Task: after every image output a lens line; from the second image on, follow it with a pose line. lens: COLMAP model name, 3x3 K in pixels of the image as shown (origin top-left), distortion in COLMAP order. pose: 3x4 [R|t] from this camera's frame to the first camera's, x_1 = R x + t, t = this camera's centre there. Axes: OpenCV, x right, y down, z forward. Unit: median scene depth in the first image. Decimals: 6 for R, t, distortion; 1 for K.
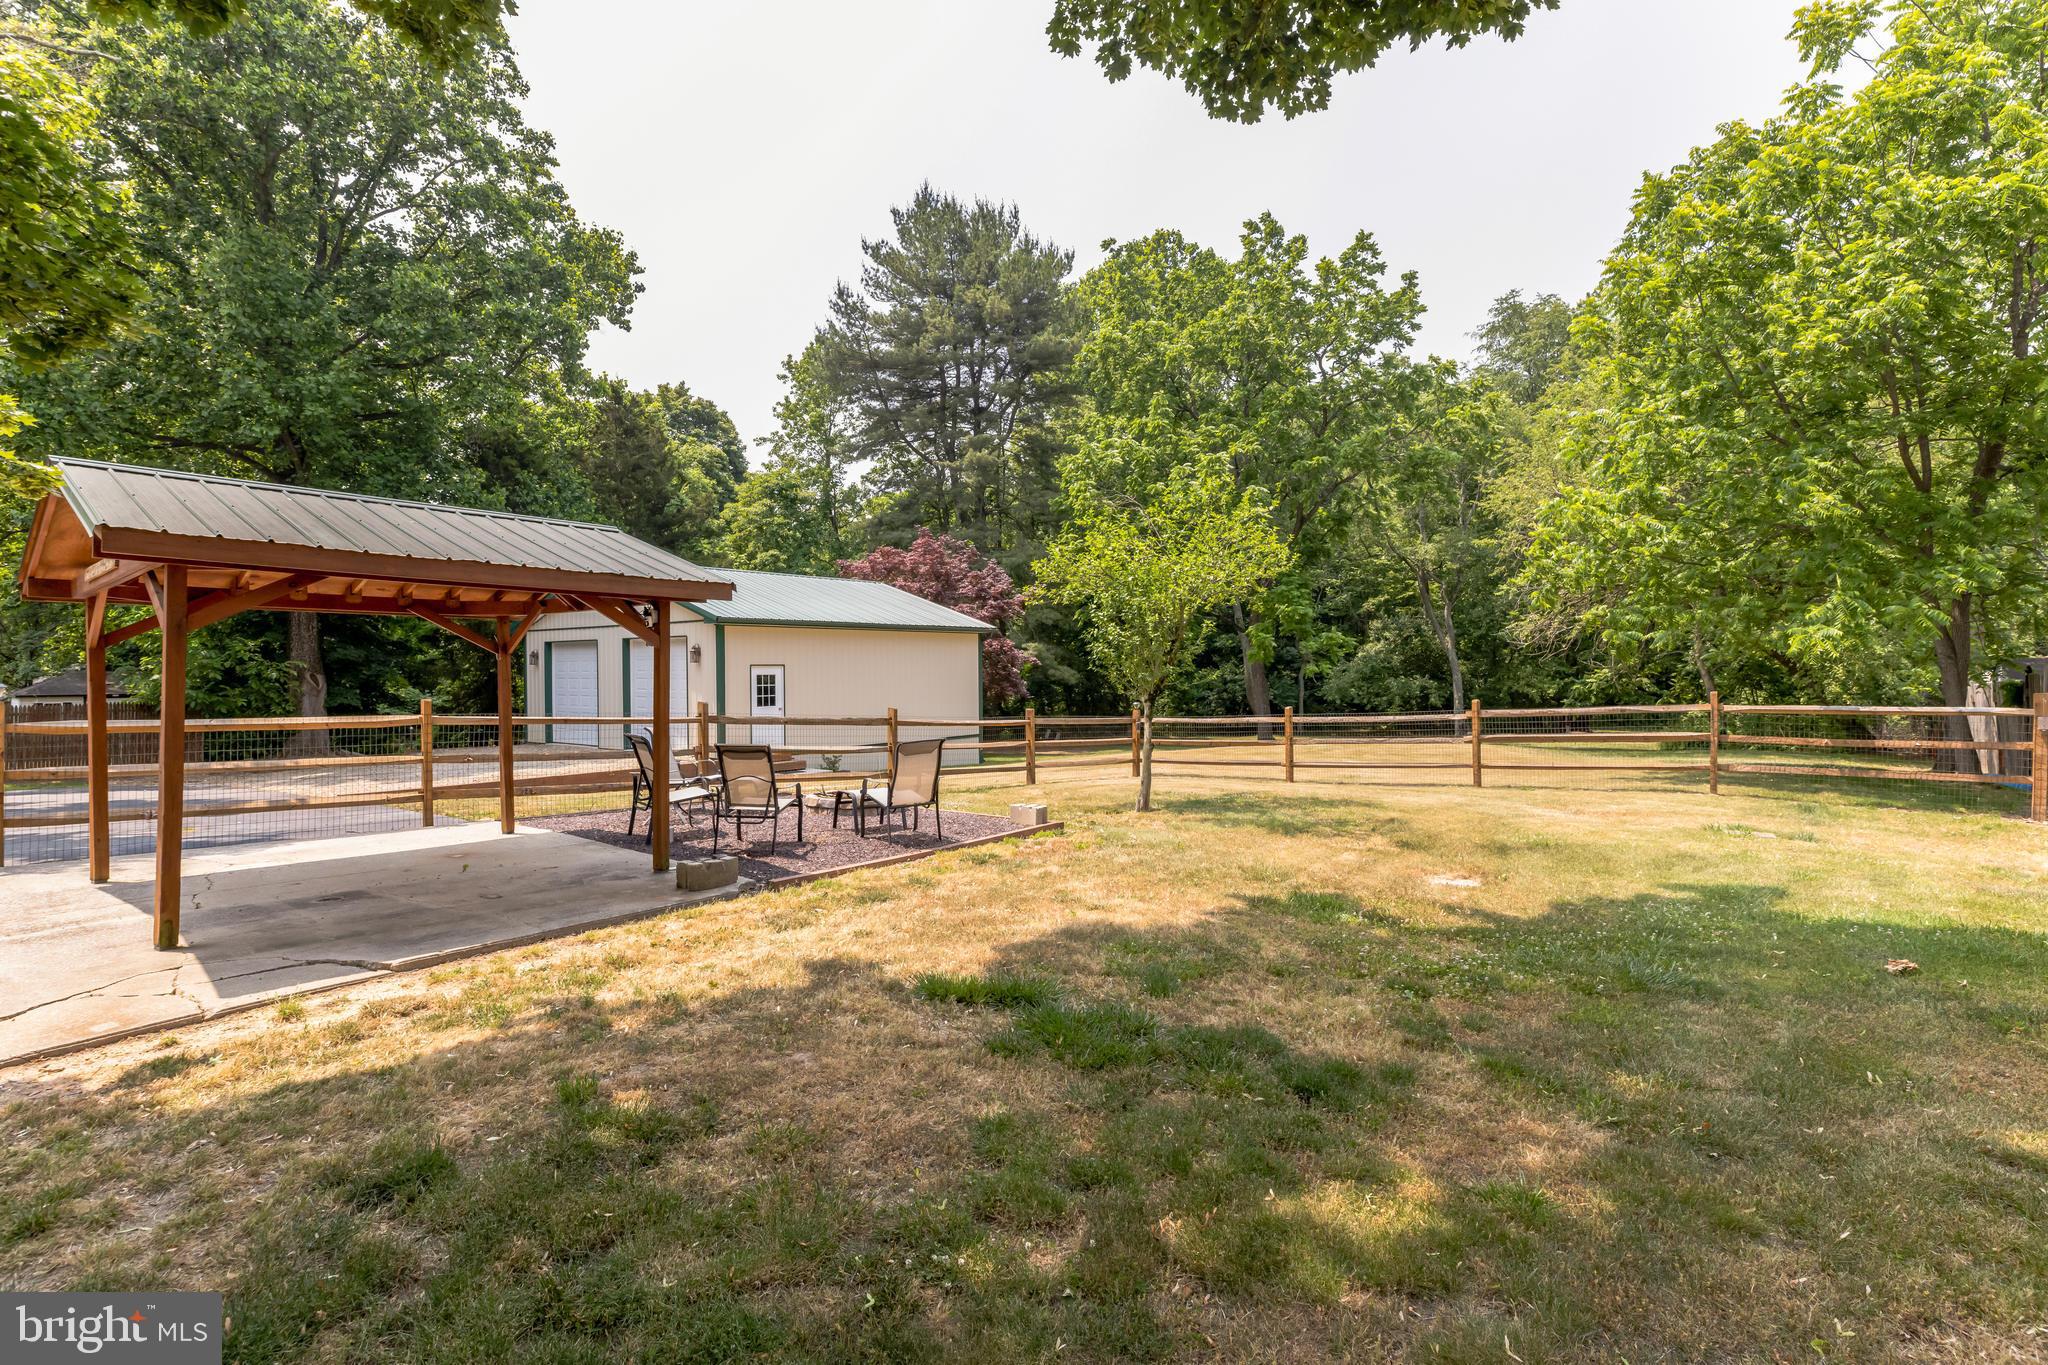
lens RADIAL K [[1050.6, 0, 1024.0], [0, 1050.6, 682.5], [0, 0, 1]] dist [-0.000093, -0.000015]
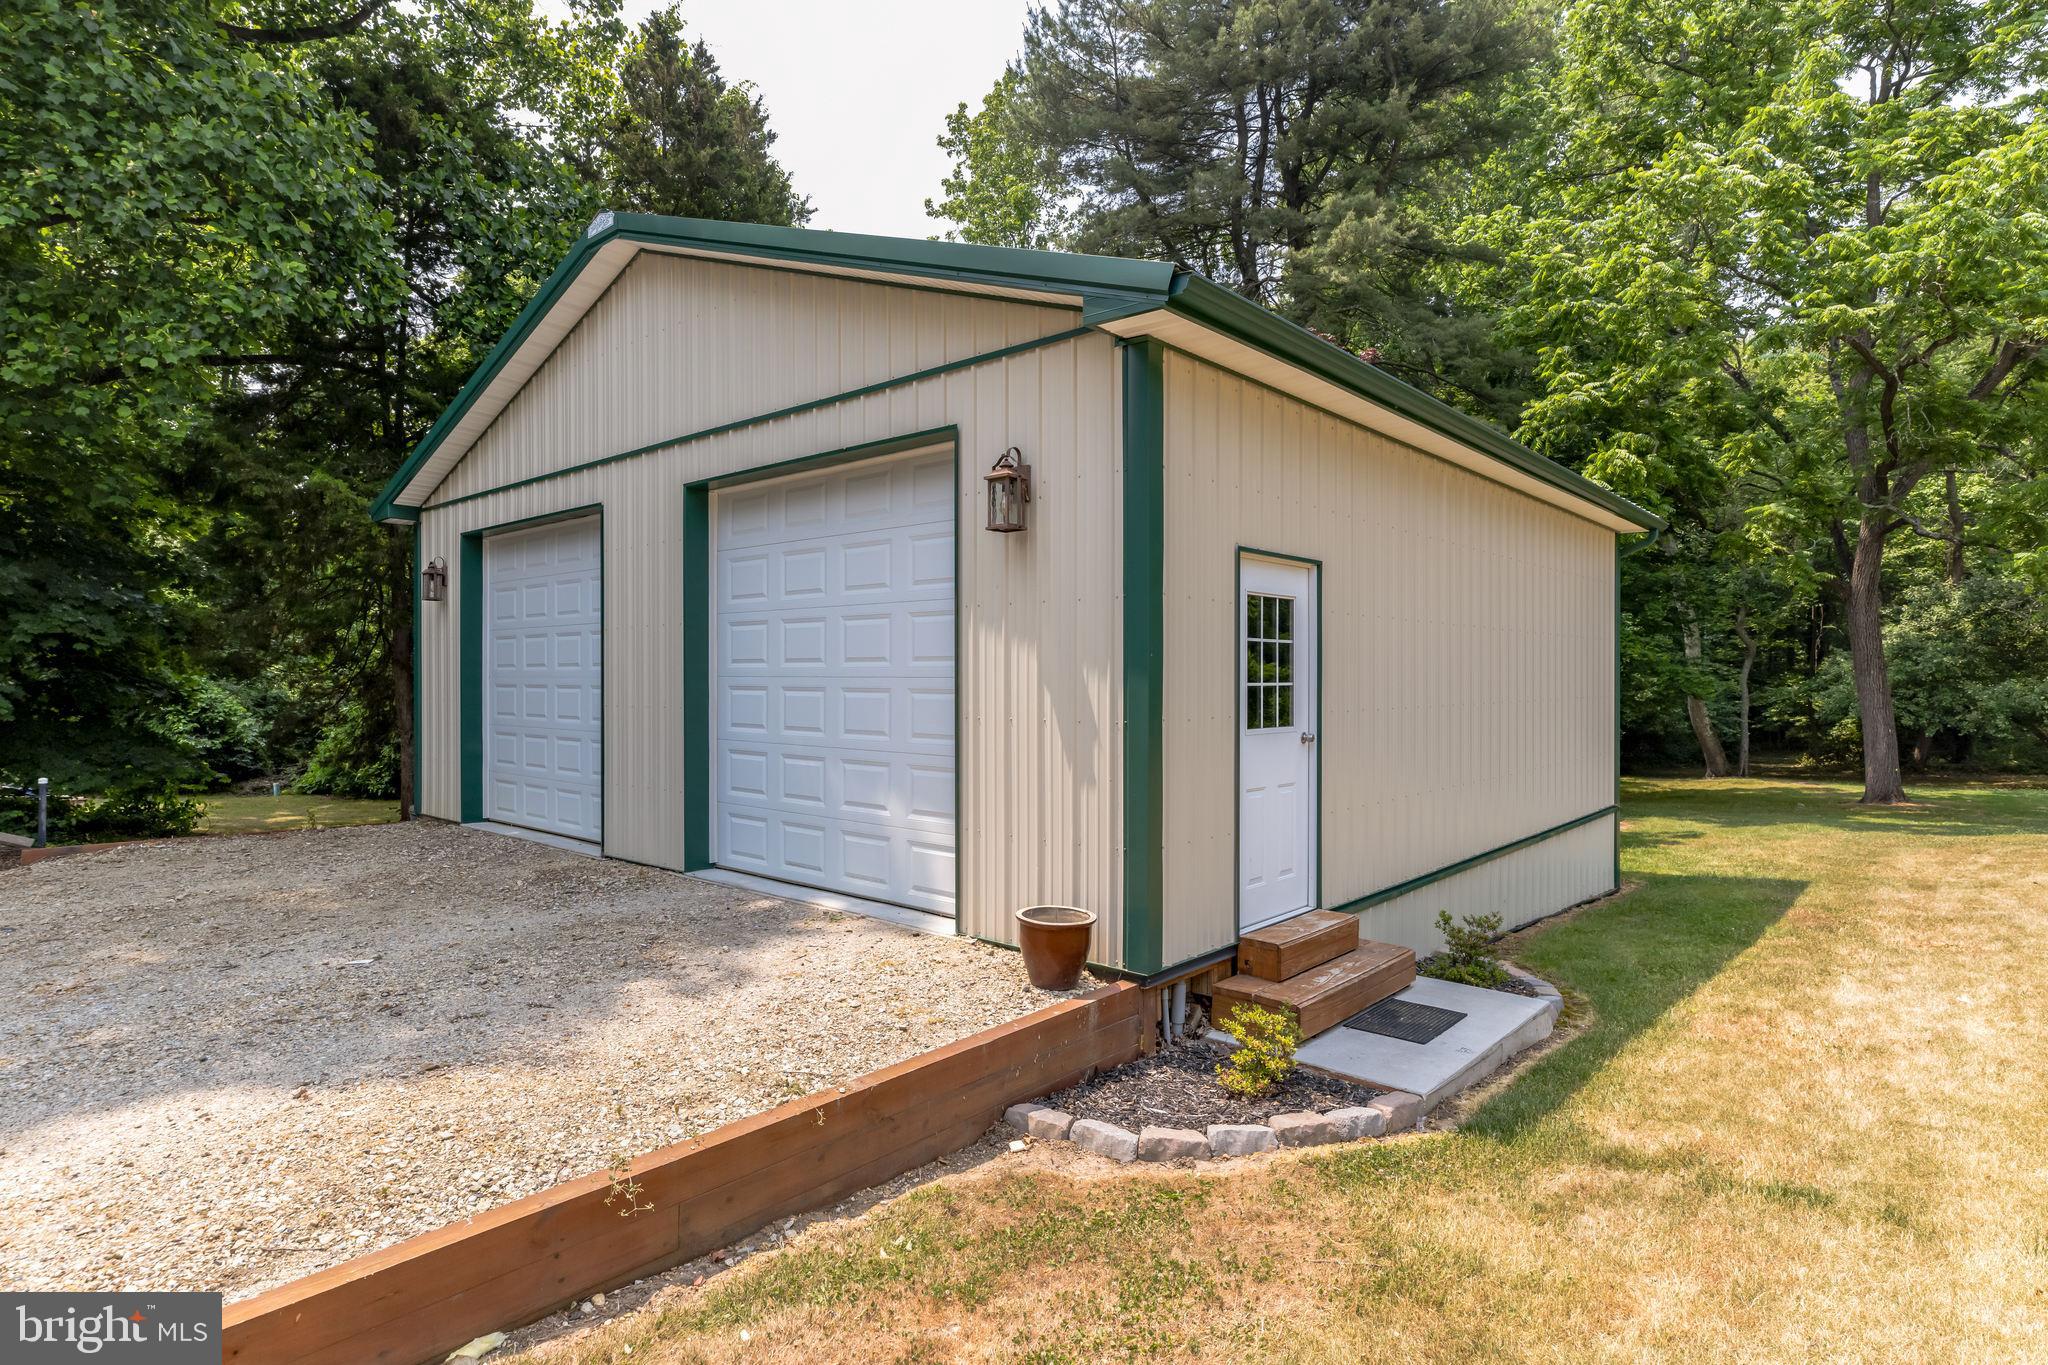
lens RADIAL K [[1066.1, 0, 1024.0], [0, 1066.1, 682.5], [0, 0, 1]] dist [-0.001119, -0.000126]
pose [[0.998985, 0.004702, -0.044788, -0.248854], [-0.004756, 0.999988, -0.001094, 0.010940], [0.044782, 0.001306, 0.998996, 0.644075]]
